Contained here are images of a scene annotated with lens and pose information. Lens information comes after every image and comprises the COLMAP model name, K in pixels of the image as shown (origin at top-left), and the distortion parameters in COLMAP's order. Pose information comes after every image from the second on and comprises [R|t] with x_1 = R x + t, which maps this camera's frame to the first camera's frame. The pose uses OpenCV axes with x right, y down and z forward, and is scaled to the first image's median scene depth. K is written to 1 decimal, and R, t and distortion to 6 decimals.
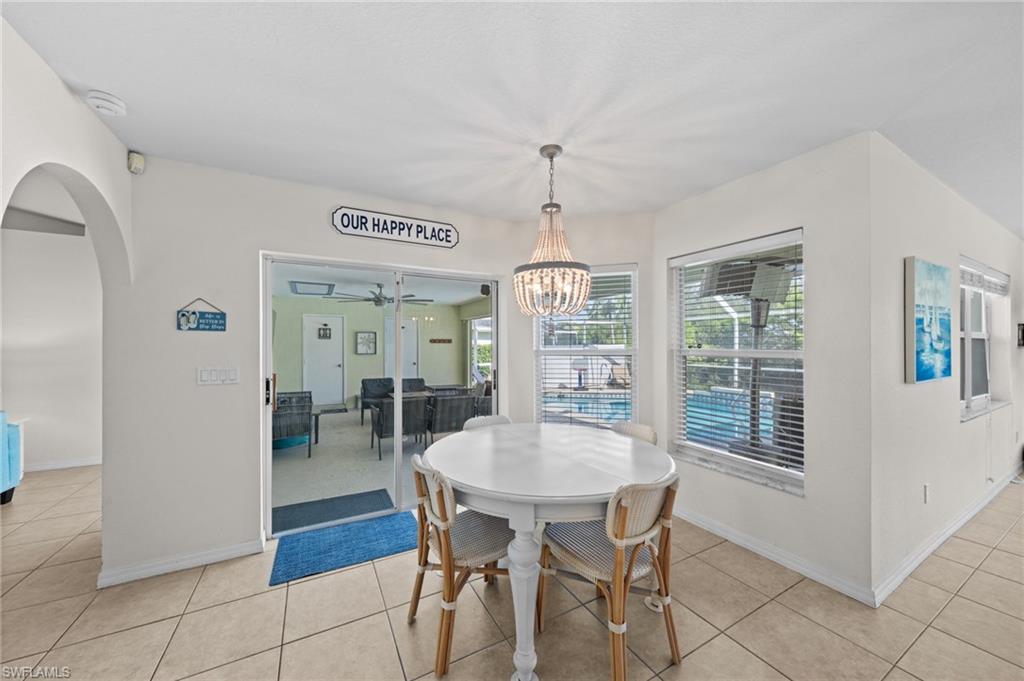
lens RADIAL K [[358.4, 0, 507.9], [0, 358.4, 344.2], [0, 0, 1]] dist [-0.000172, -0.000040]
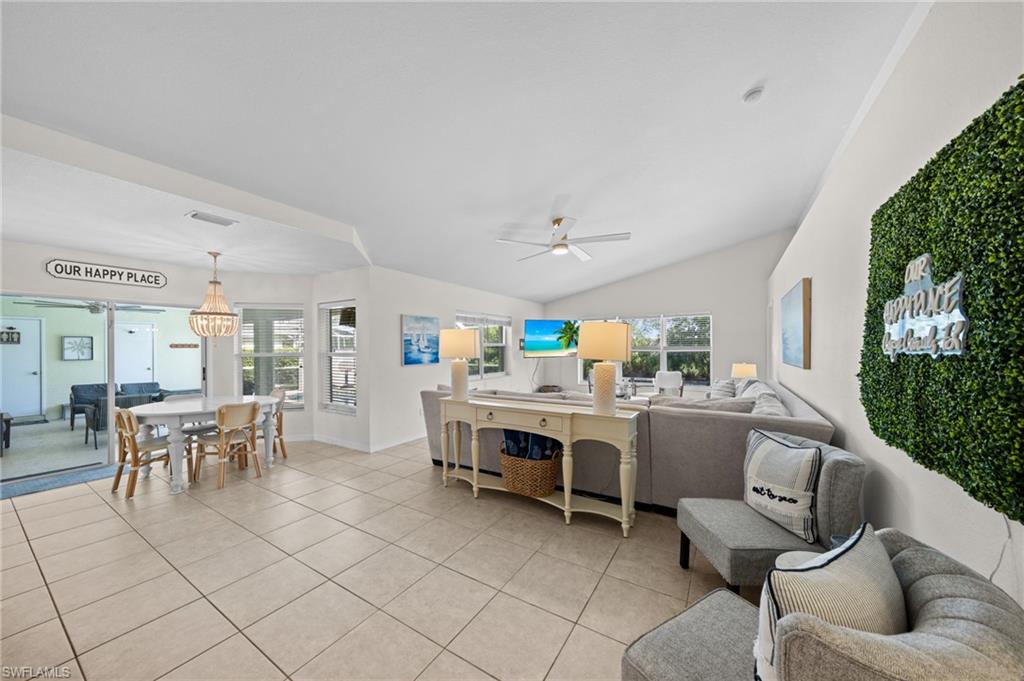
lens RADIAL K [[352.1, 0, 510.2], [0, 352.1, 348.0], [0, 0, 1]] dist [-0.004653, 0.000150]
pose [[0.869431, -0.002892, 0.494046, 0.255721], [0.001817, 0.999995, 0.002656, -0.008107], [-0.494051, -0.001412, 0.869432, -0.662805]]
